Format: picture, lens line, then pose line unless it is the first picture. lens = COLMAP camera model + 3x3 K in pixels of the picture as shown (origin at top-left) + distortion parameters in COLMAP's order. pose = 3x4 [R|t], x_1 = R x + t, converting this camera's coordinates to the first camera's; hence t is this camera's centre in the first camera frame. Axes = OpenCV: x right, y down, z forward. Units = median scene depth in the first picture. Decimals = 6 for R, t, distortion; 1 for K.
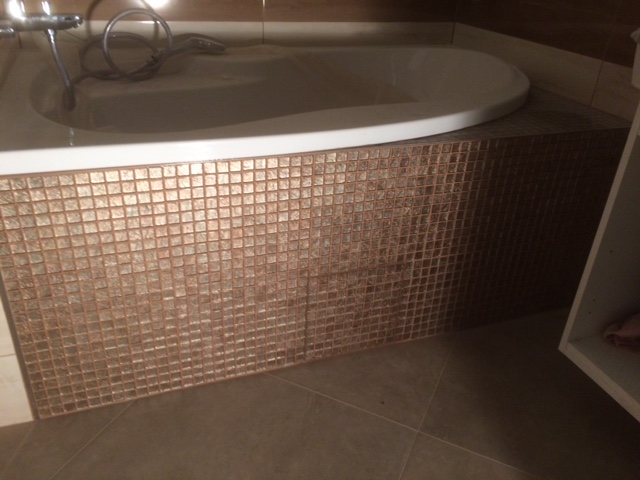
lens RADIAL K [[546.7, 0, 320.0], [0, 546.7, 240.0], [0, 0, 1]] dist [0.040144, -0.001887]
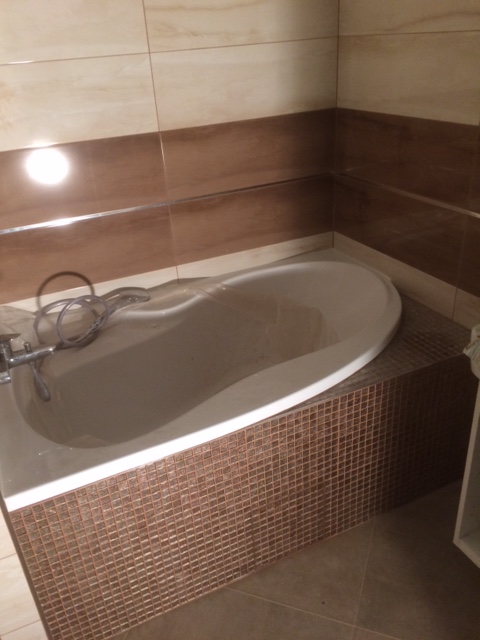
lens RADIAL K [[547.6, 0, 233.6], [0, 547.6, 321.0], [0, 0, 1]] dist [0.092234, -0.129552]
pose [[0.990324, -0.137990, 0.014745, -0.018464], [0.138240, 0.990244, -0.017526, -0.336615], [-0.012183, 0.019394, 0.999738, -0.273936]]
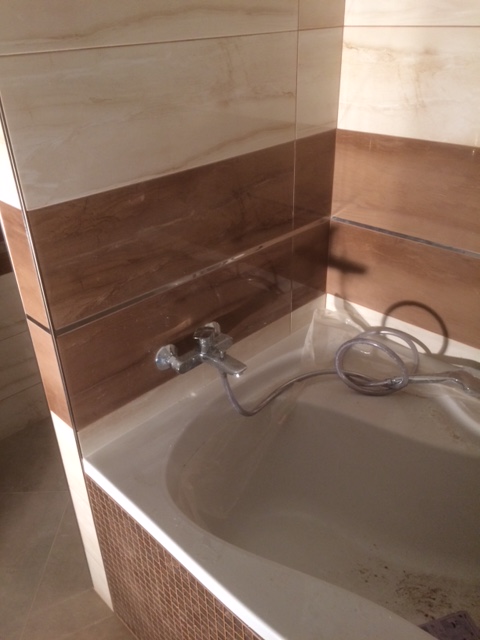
lens RADIAL K [[547.6, 0, 233.6], [0, 547.6, 321.0], [0, 0, 1]] dist [0.092234, -0.129552]
pose [[0.422802, 0.403735, -0.811318, 0.374192], [-0.391619, 0.888763, 0.238190, -0.663006], [0.817235, 0.217020, 0.533881, 0.325741]]
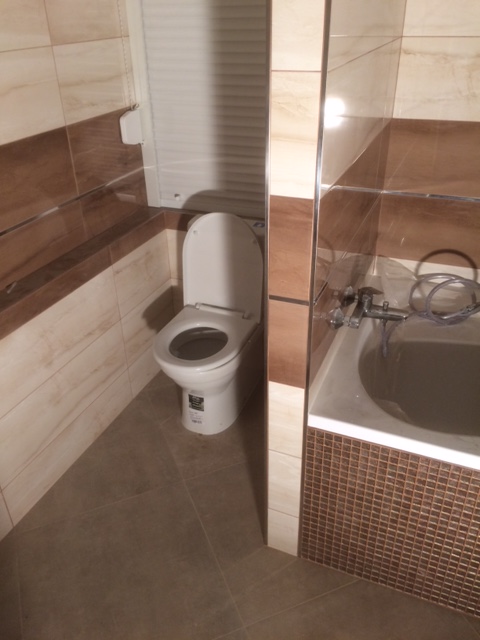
lens RADIAL K [[547.6, 0, 233.6], [0, 547.6, 321.0], [0, 0, 1]] dist [0.092234, -0.129552]
pose [[0.731462, 0.291282, -0.616537, 0.097193], [-0.275574, 0.953320, 0.123453, -0.388191], [0.623717, 0.079600, 0.777587, -0.311478]]
